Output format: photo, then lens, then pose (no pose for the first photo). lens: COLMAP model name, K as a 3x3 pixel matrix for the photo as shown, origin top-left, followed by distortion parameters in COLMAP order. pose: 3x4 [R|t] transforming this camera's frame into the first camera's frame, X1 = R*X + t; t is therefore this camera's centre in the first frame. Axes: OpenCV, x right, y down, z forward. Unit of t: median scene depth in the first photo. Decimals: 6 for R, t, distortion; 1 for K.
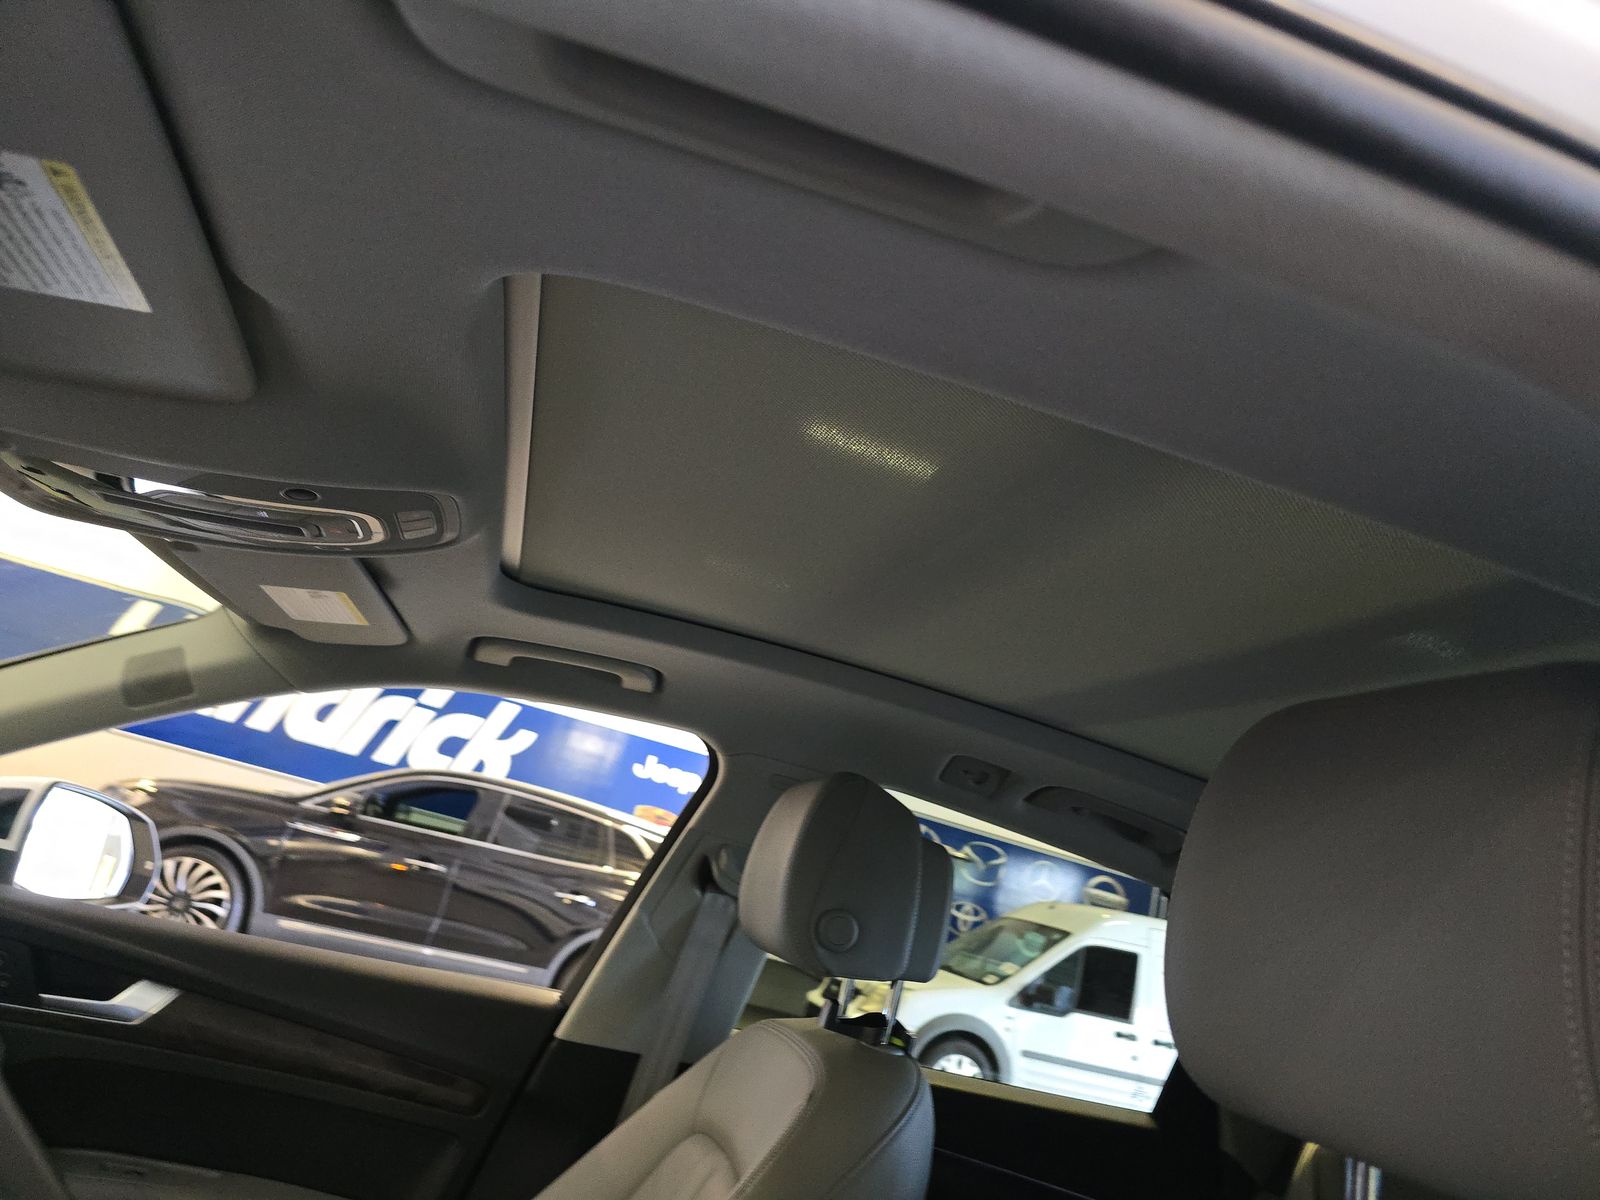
lens RADIAL K [[1078.1, 0, 799.3], [0, 1078.1, 589.3], [0, 0, 1]] dist [0.023652, -0.024054]
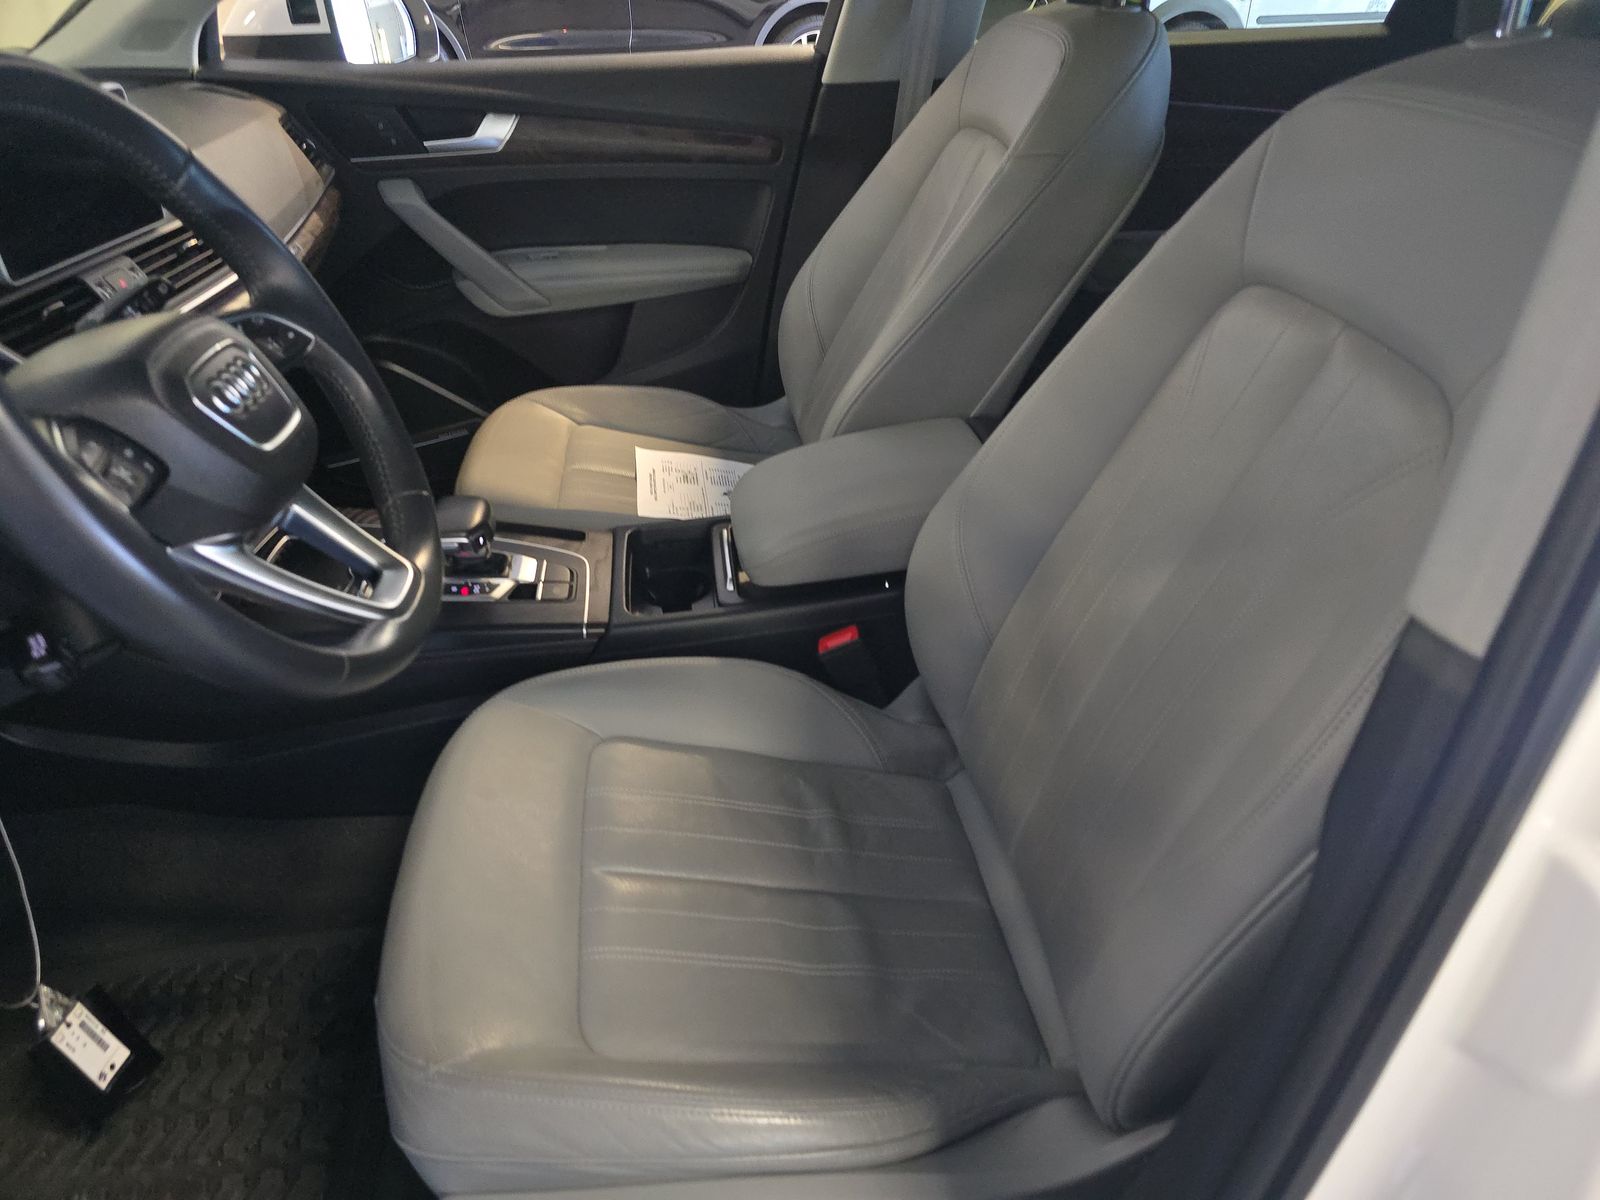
lens RADIAL K [[1078.1, 0, 799.3], [0, 1078.1, 589.3], [0, 0, 1]] dist [0.023652, -0.024054]
pose [[0.960375, -0.123496, -0.249856, -0.028156], [0.267016, 0.664641, 0.697822, -0.038971], [0.079886, -0.736886, 0.671280, -0.172824]]
